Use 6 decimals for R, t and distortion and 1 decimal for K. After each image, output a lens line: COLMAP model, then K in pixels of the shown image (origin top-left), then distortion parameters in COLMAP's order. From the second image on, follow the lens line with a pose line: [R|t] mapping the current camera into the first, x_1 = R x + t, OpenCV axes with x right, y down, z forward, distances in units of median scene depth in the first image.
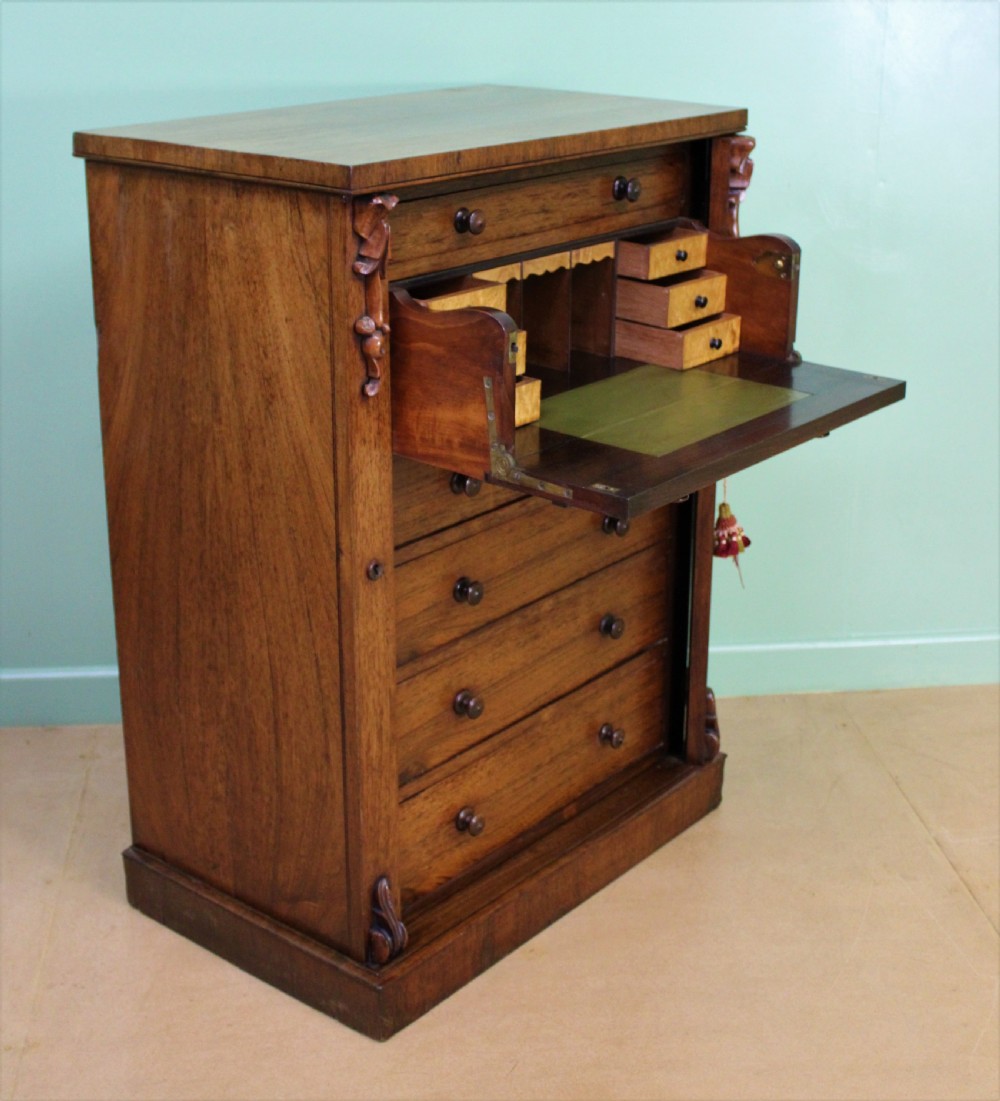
lens RADIAL K [[1709.2, 0, 513.2], [0, 1709.2, 448.1], [0, 0, 1]] dist [-0.104188, 0.095210]
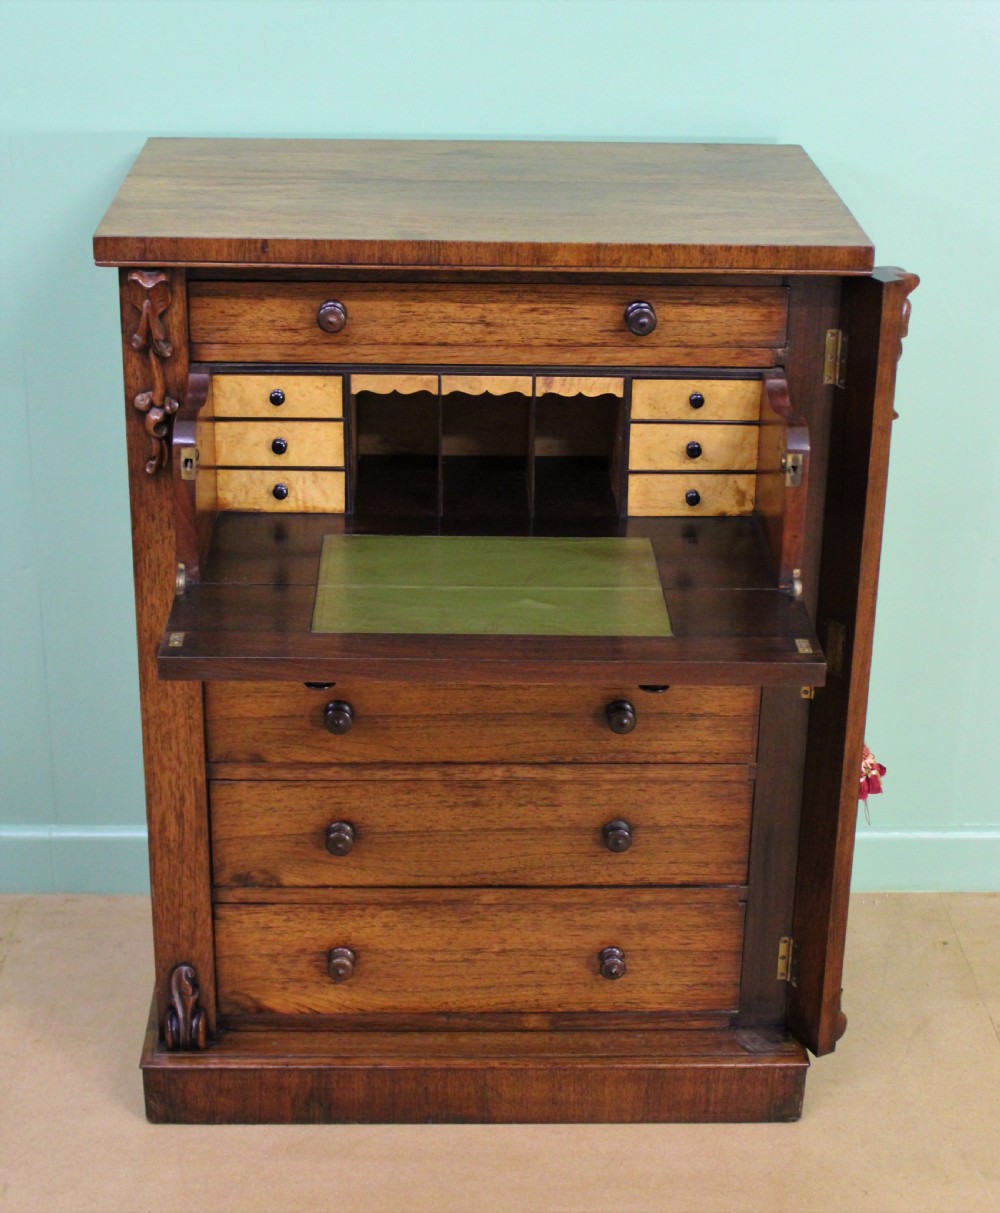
lens RADIAL K [[2239.9, 0, 533.1], [0, 2239.9, 585.2], [0, 0, 1]] dist [-0.046536, -0.157288]
pose [[0.655405, 0.307770, -0.689727, 0.865772], [-0.241165, 0.950682, 0.195048, -0.245908], [0.715740, 0.038503, 0.697304, 0.262421]]
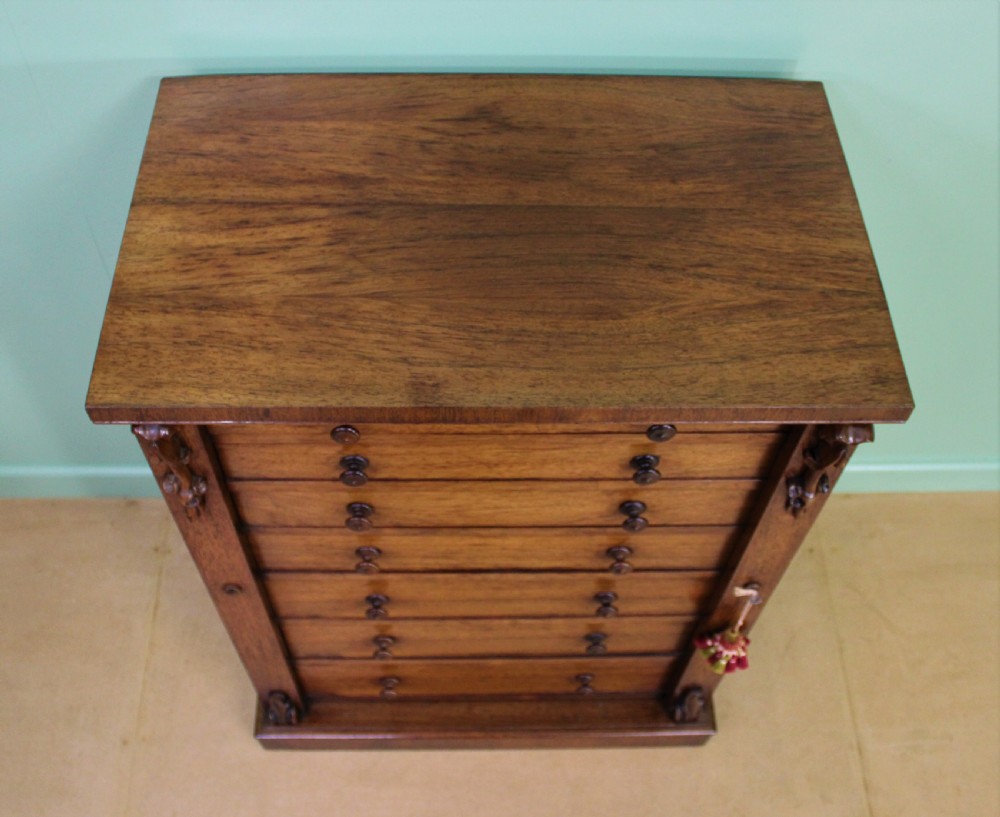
lens RADIAL K [[1103.0, 0, 499.2], [0, 1103.0, 437.4], [0, 0, 1]] dist [-0.157001, 0.007473]
pose [[0.640622, 0.657717, -0.396247, 0.243773], [-0.252618, 0.667844, 0.700120, -0.527331], [0.725112, -0.348414, 0.593987, 0.703597]]
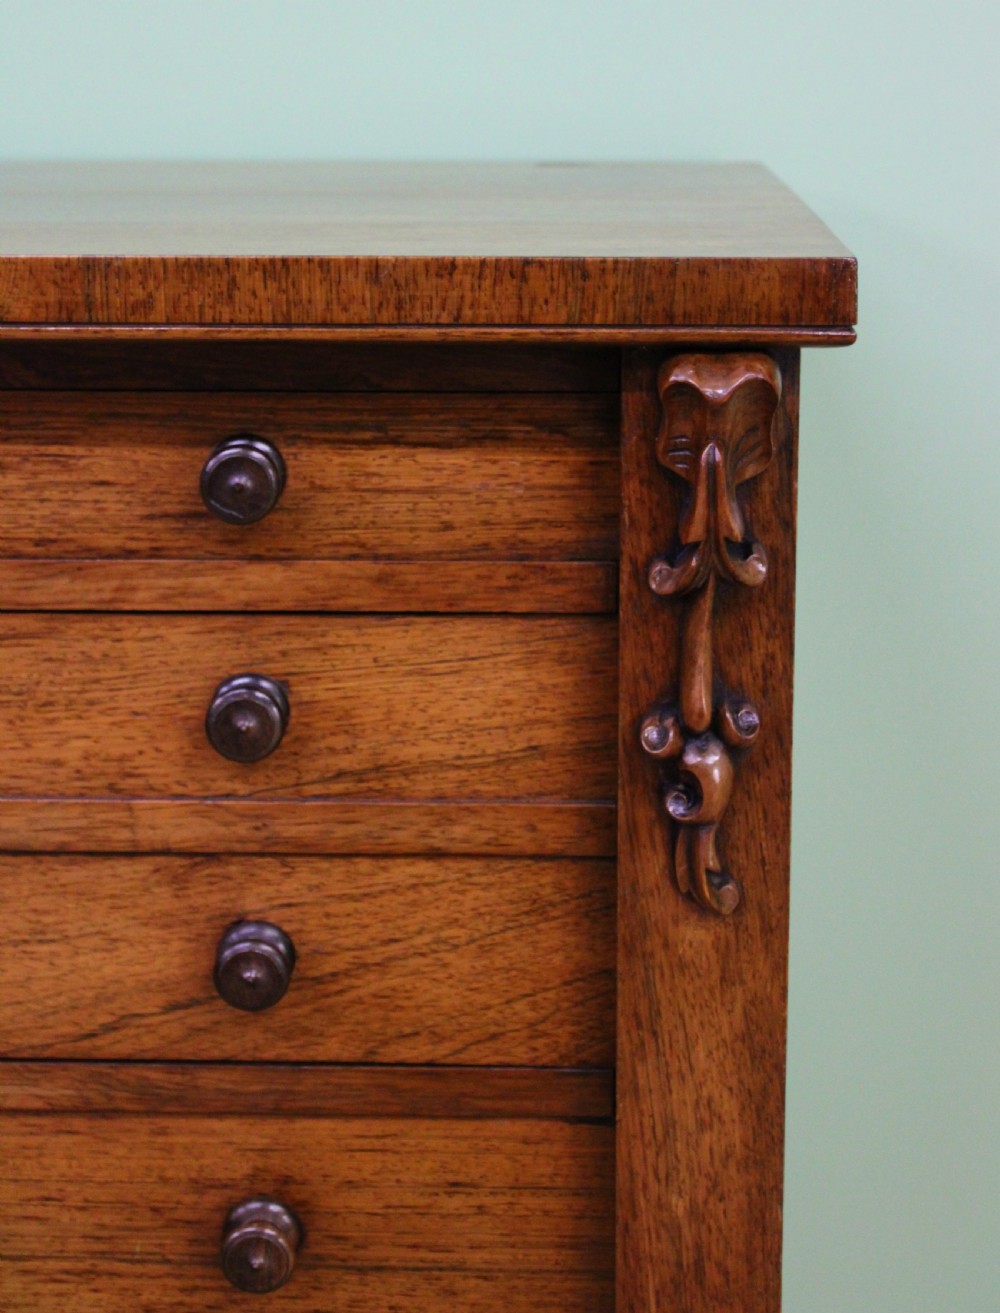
lens RADIAL K [[2795.8, 0, 535.9], [0, 2795.8, 652.7], [0, 0, 1]] dist [0.074043, 0.273061]
pose [[0.600771, 0.192426, -0.775916, 0.525081], [-0.233598, 0.970492, 0.059812, -0.178706], [0.764530, 0.145319, 0.627994, 0.805608]]
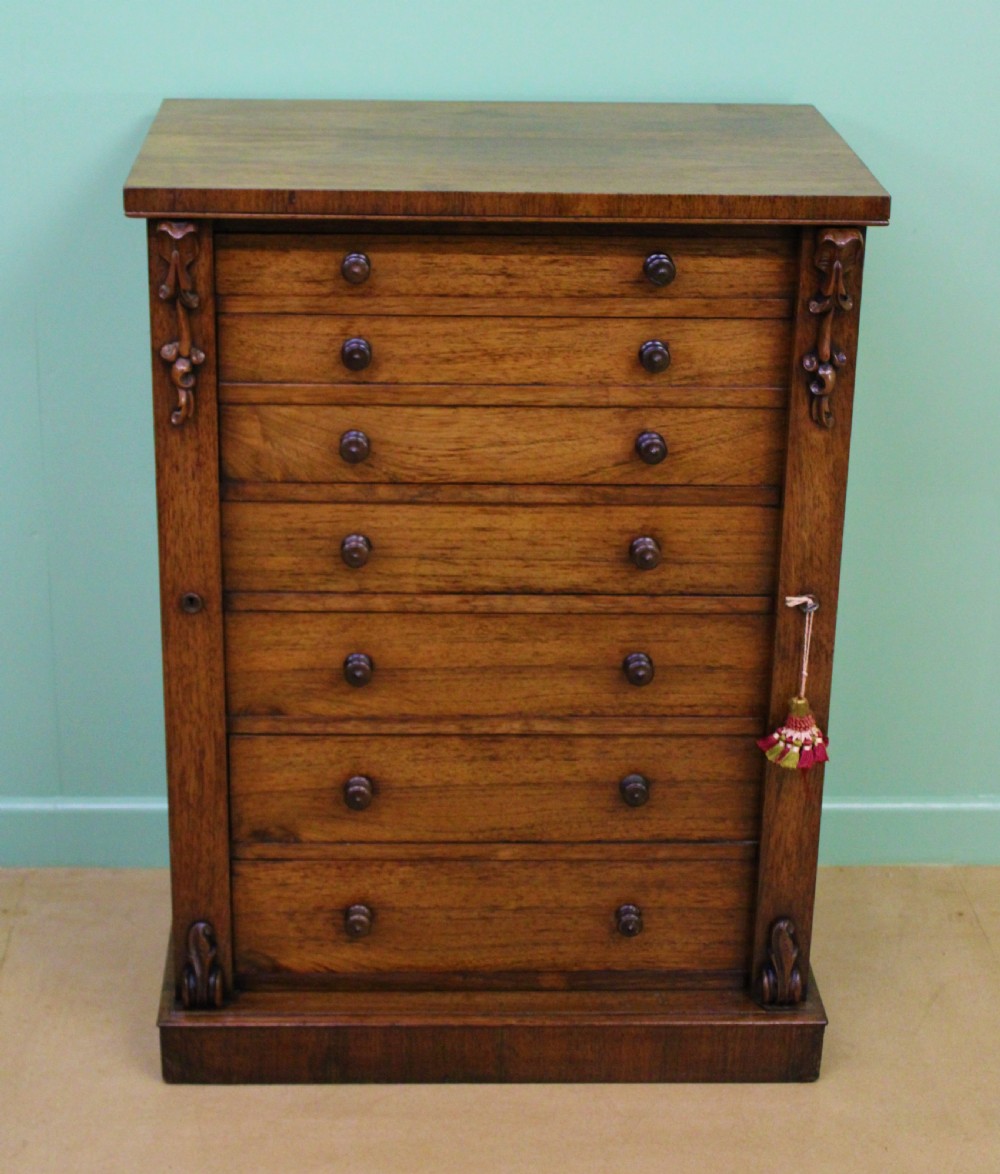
lens RADIAL K [[2422.6, 0, 500.0], [0, 2422.6, 587.0], [0, 0, 1]] dist [-0.044520, 0.137751]
pose [[0.655915, 0.295016, -0.694795, 0.937693], [-0.238393, 0.954312, 0.180156, -0.214984], [0.716201, 0.047467, 0.696278, 0.168207]]
